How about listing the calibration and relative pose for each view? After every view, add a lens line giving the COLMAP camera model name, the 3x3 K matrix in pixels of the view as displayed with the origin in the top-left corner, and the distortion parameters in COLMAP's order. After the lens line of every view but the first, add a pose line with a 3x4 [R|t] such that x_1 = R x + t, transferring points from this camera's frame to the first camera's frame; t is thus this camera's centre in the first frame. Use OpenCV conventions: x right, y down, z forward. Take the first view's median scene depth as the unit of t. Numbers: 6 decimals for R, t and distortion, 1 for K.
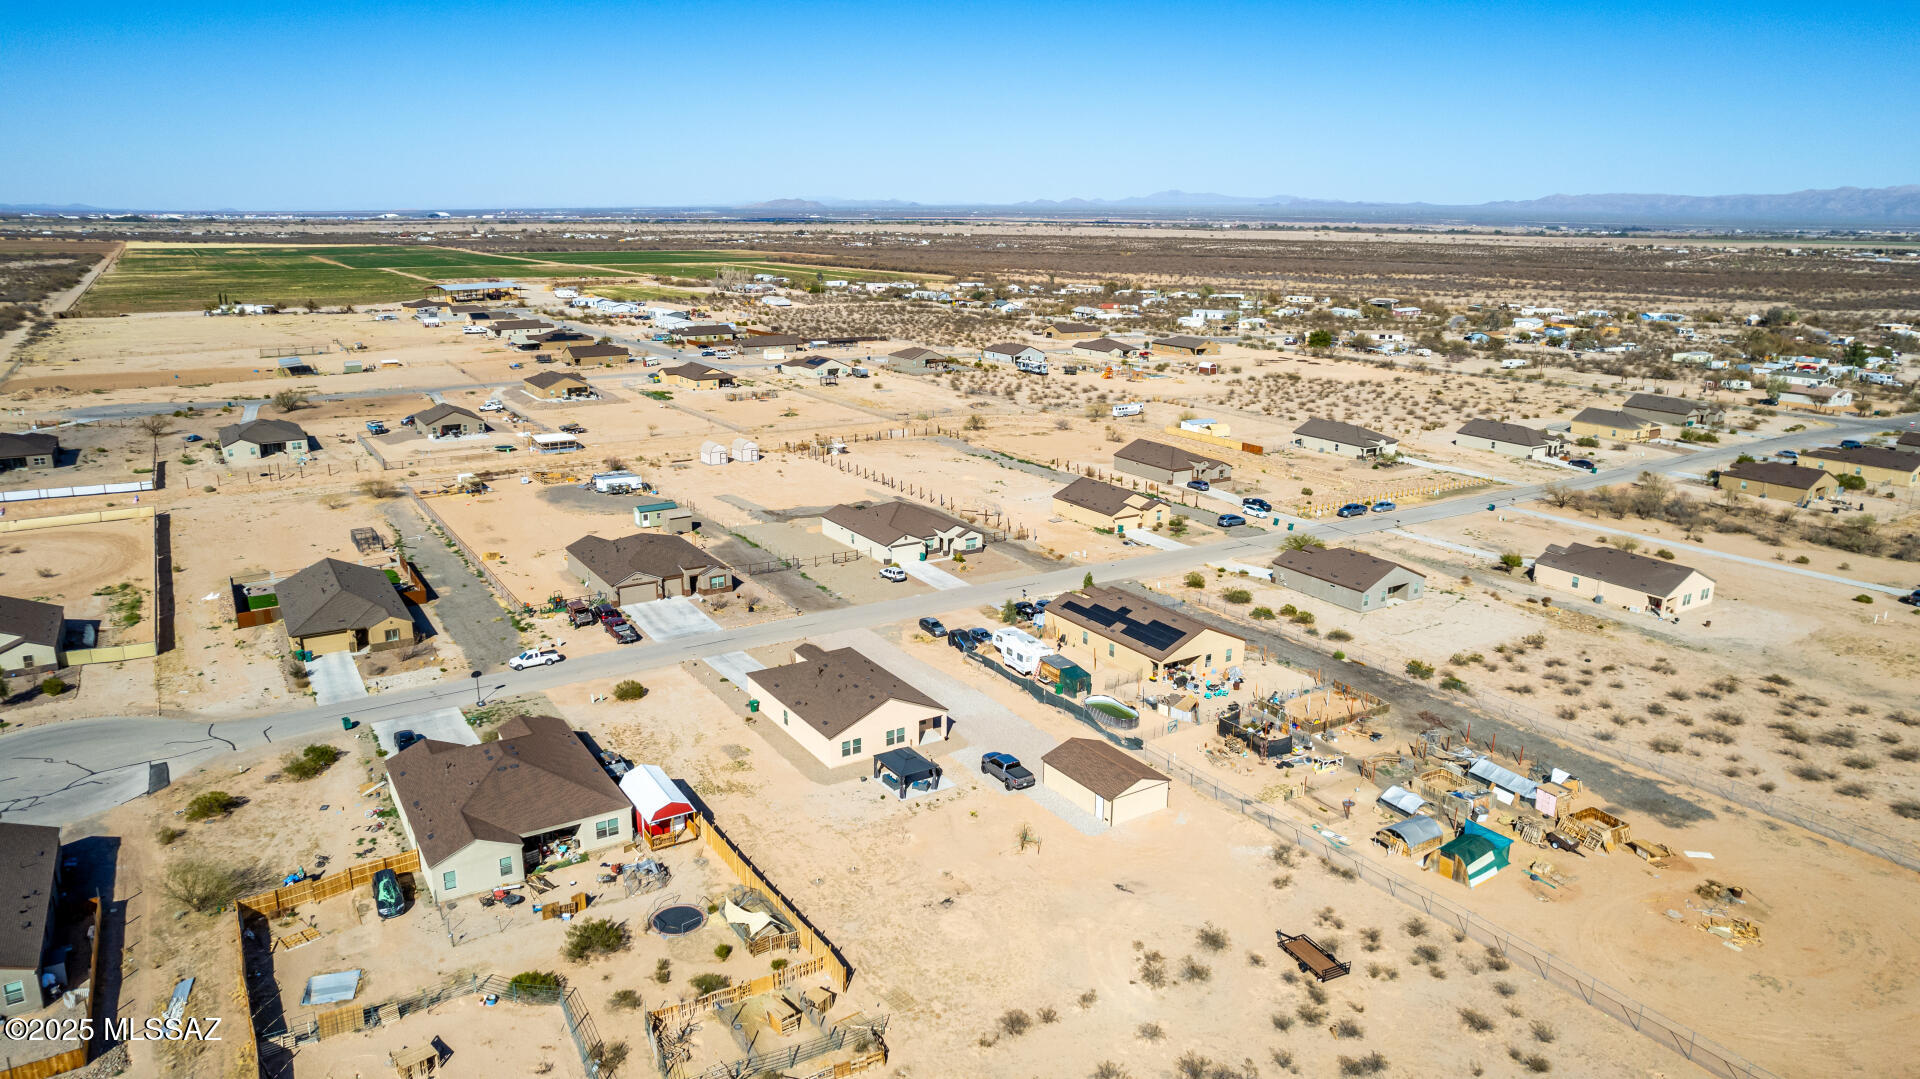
lens RADIAL K [[1225.4, 0, 957.2], [0, 1225.4, 538.6], [0, 0, 1]] dist [-0.072471, 0.063654]
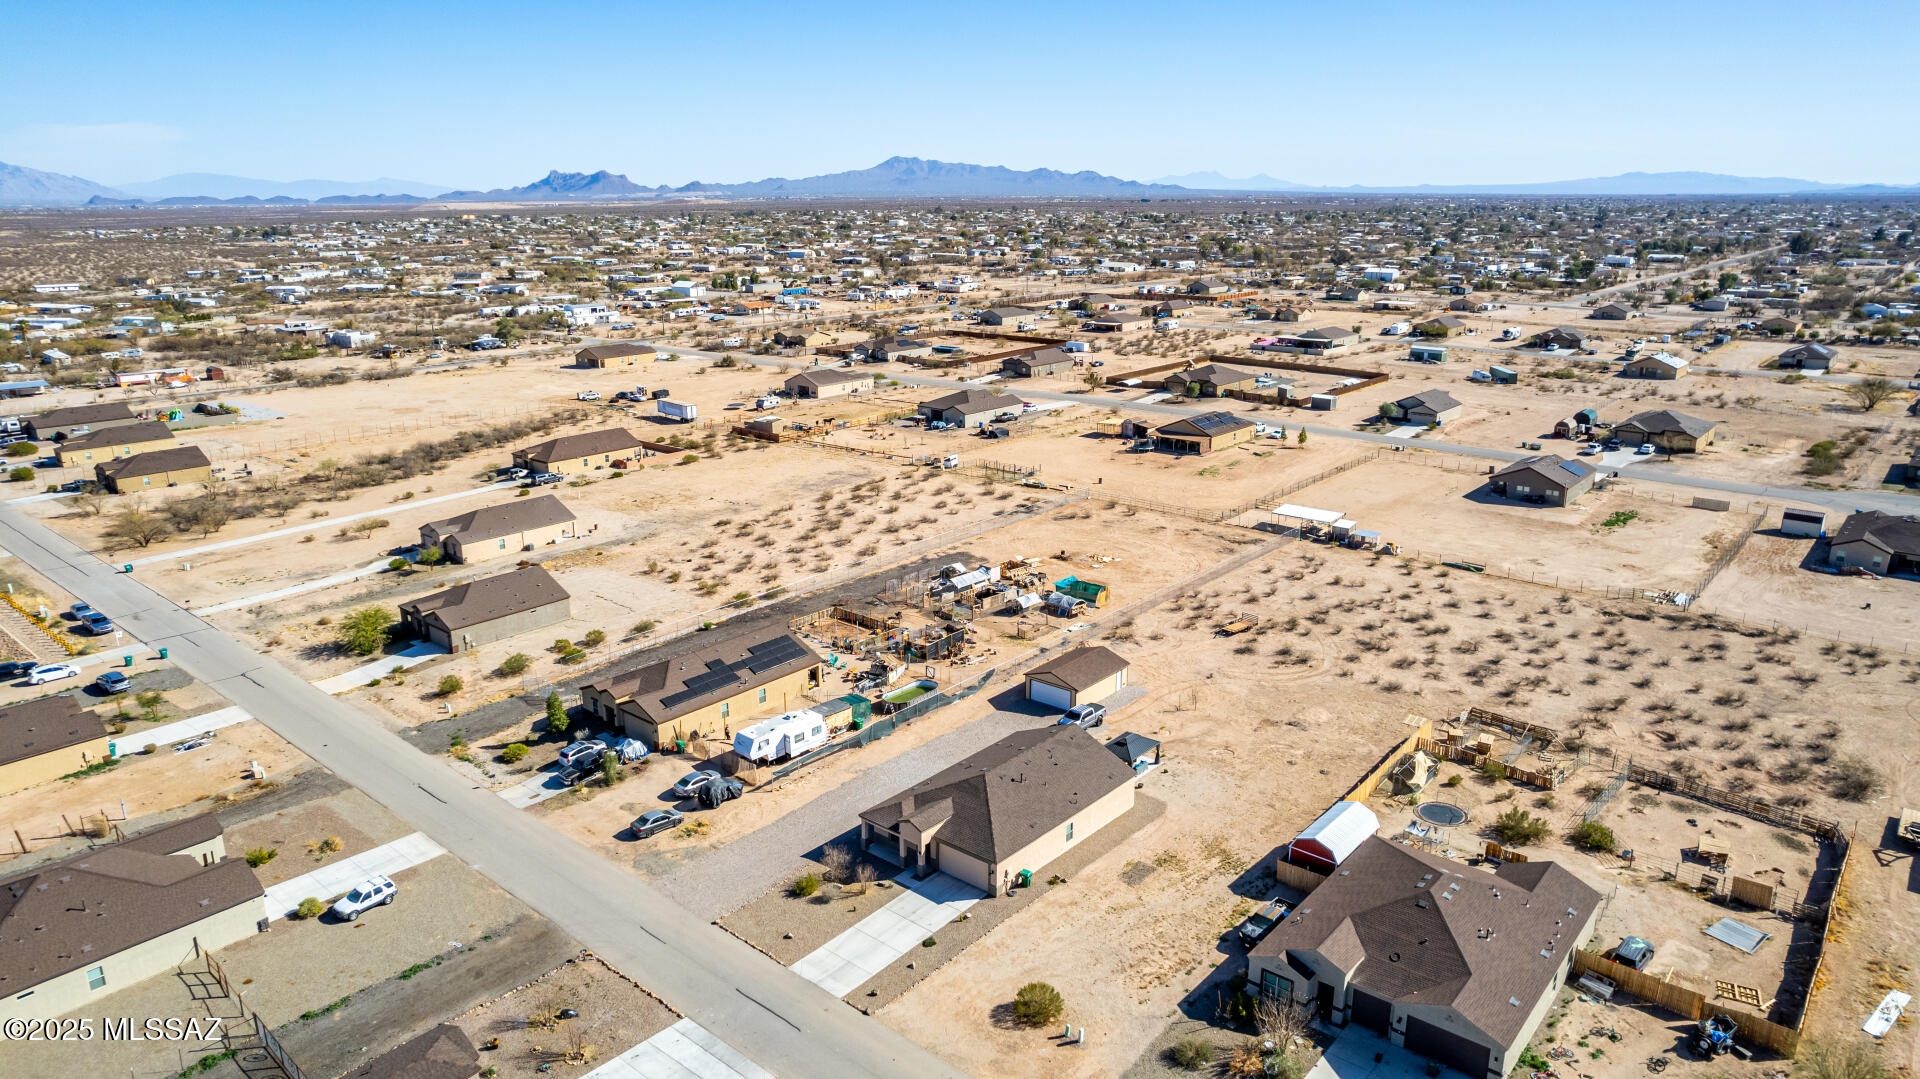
lens RADIAL K [[1225.4, 0, 957.2], [0, 1225.4, 538.6], [0, 0, 1]] dist [-0.072471, 0.063654]
pose [[-0.283706, -0.270311, 0.920023, -0.734576], [0.253004, 0.904347, 0.343724, -0.296063], [-0.924932, 0.330286, -0.188179, 1.047470]]
